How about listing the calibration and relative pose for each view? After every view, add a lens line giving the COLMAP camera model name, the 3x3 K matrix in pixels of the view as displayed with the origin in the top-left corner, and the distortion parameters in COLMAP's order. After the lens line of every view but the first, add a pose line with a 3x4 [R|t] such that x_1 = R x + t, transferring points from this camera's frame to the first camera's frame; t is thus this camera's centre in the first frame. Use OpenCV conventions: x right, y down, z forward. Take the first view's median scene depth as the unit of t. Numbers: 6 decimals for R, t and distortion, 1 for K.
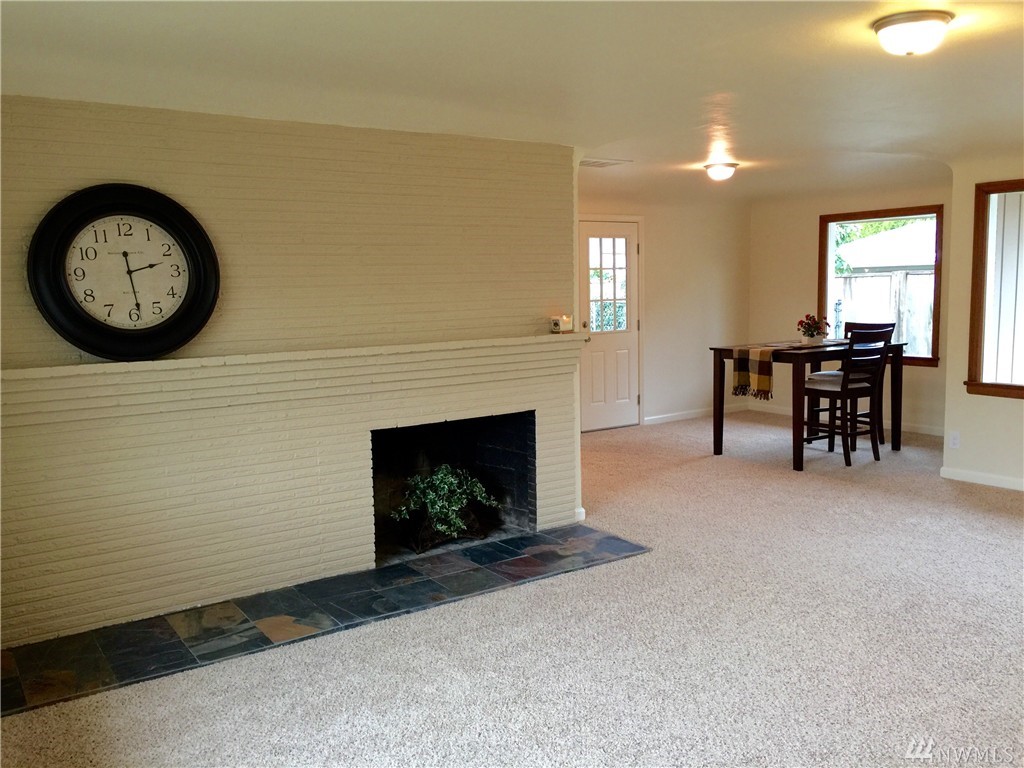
lens RADIAL K [[853.9, 0, 509.4], [0, 853.9, 383.4], [0, 0, 1]] dist [0.042383, -0.025126]
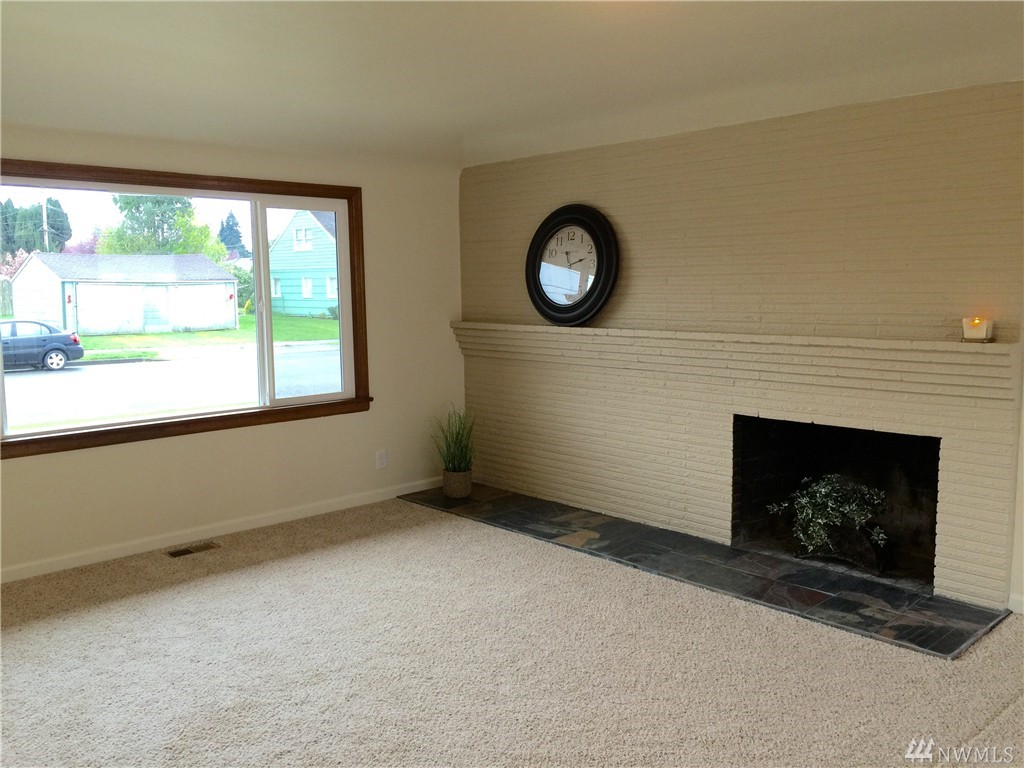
lens RADIAL K [[853.9, 0, 507.2], [0, 853.9, 383.0], [0, 0, 1]] dist [0.042383, -0.025126]
pose [[0.178866, 0.134849, -0.974588, 0.881132], [-0.109874, 0.987104, 0.116416, -0.080852], [0.977719, 0.086259, 0.191376, 0.577070]]
